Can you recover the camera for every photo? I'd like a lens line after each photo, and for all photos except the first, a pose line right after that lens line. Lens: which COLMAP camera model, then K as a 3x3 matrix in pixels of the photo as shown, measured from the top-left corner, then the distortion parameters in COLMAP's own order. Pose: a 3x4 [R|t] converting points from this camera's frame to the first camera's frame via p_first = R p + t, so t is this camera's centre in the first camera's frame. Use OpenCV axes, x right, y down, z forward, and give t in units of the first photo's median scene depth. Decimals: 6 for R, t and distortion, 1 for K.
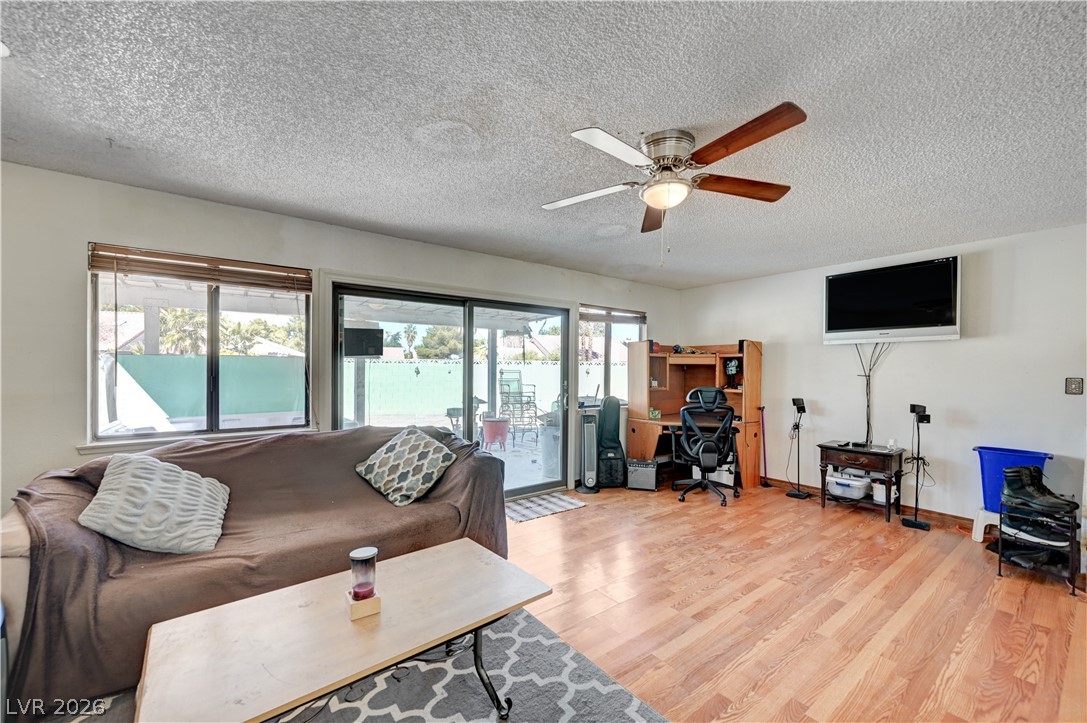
lens RADIAL K [[434.2, 0, 542.6], [0, 434.2, 369.9], [0, 0, 1]] dist [0.002238, 0.000009]
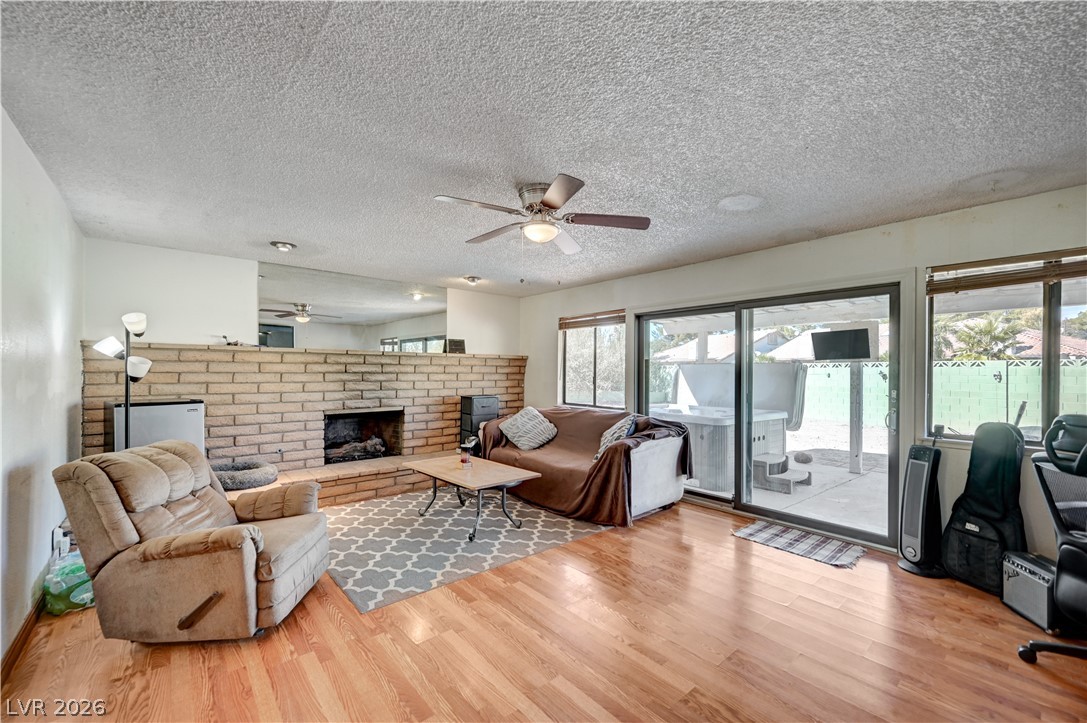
lens RADIAL K [[434.2, 0, 543.4], [0, 434.2, 371.1], [0, 0, 1]] dist [0.002238, 0.000009]
pose [[0.060687, -0.005532, -0.998142, 0.771980], [-0.004908, 0.999971, -0.005841, 0.001876], [0.998145, 0.005254, 0.060658, 0.472512]]
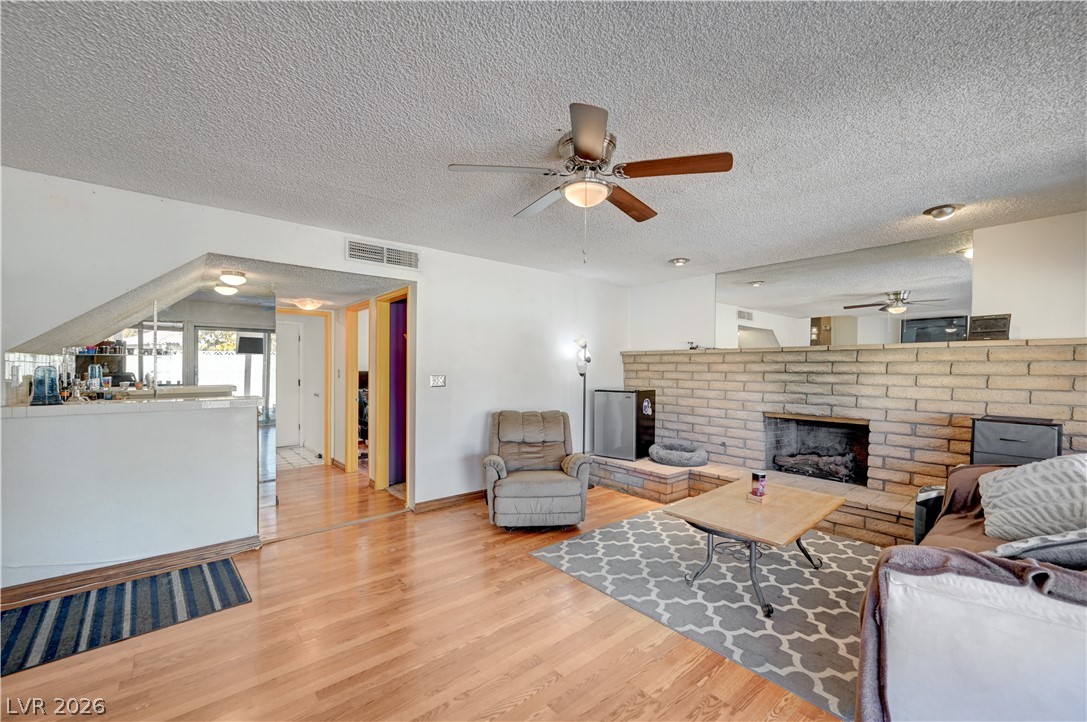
lens RADIAL K [[434.2, 0, 546.4], [0, 434.2, 365.2], [0, 0, 1]] dist [0.002238, 0.000009]
pose [[-0.997535, -0.011497, -0.069216, 0.227016], [-0.011046, 0.999915, -0.006890, -0.002114], [0.069290, -0.006108, -0.997578, 1.008445]]
